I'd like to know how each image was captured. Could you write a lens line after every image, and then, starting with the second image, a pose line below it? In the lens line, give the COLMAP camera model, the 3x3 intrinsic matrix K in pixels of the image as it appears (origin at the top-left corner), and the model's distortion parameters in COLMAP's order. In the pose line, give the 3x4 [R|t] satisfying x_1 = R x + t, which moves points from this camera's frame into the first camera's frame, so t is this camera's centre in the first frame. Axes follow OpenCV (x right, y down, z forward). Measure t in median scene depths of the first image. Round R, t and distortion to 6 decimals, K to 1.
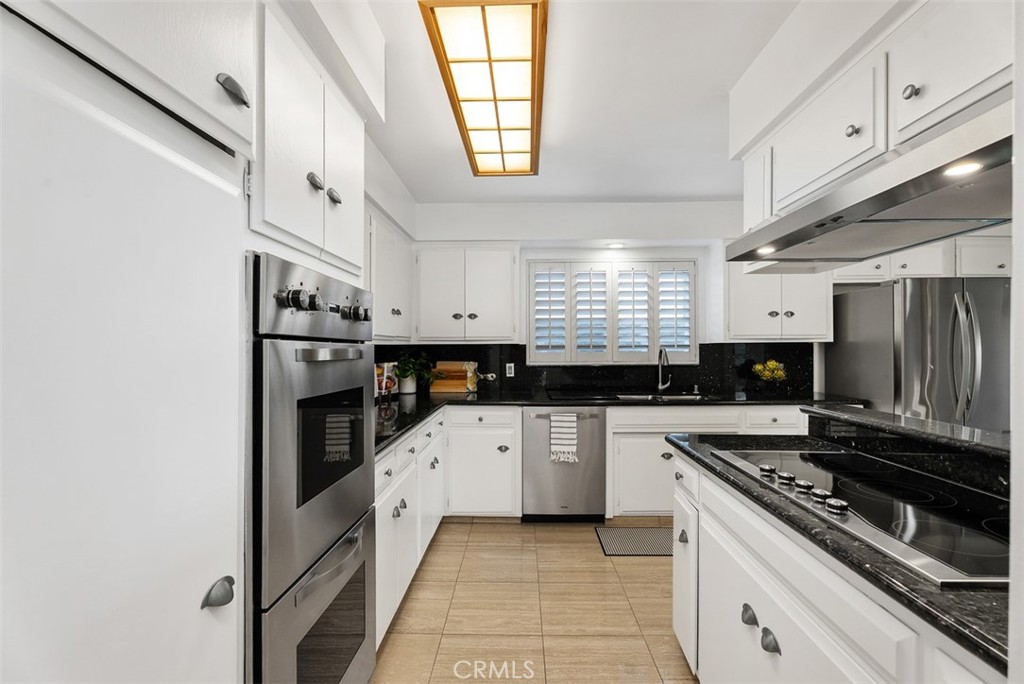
lens RADIAL K [[455.5, 0, 528.1], [0, 455.5, 351.4], [0, 0, 1]] dist [-0.000406, 0.000024]
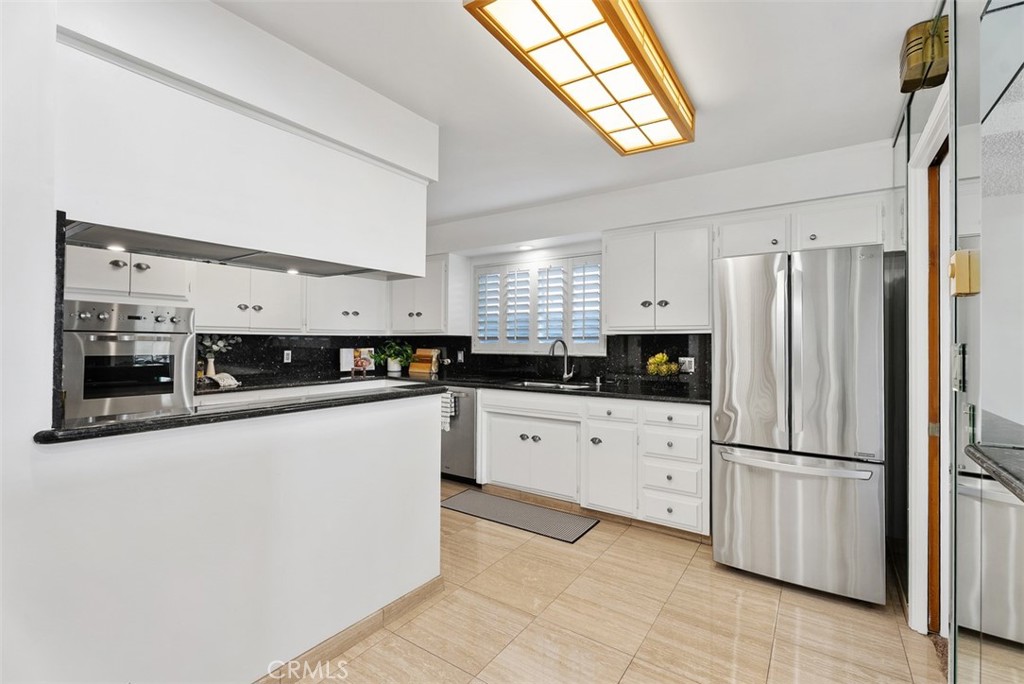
lens RADIAL K [[465.9, 0, 510.6], [0, 465.9, 335.7], [0, 0, 1]] dist [0.001446, 0.000121]
pose [[0.832965, 0.002048, -0.553322, 0.902356], [-0.008262, 0.999928, -0.008737, -0.006889], [0.553264, 0.011850, 0.832921, 0.033519]]
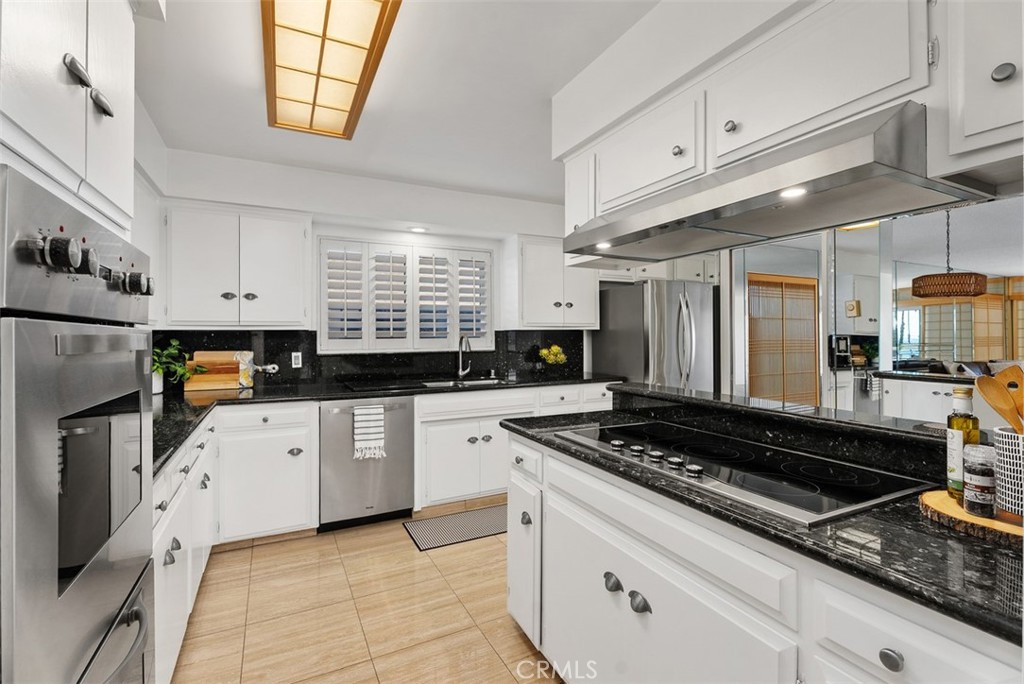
lens RADIAL K [[448.5, 0, 512.5], [0, 448.5, 336.6], [0, 0, 1]] dist [0.000600, 0.000443]
pose [[0.888937, -0.001815, 0.458026, -0.077043], [0.003570, 0.999989, -0.002968, 0.000384], [-0.458016, 0.004274, 0.888934, 0.060519]]
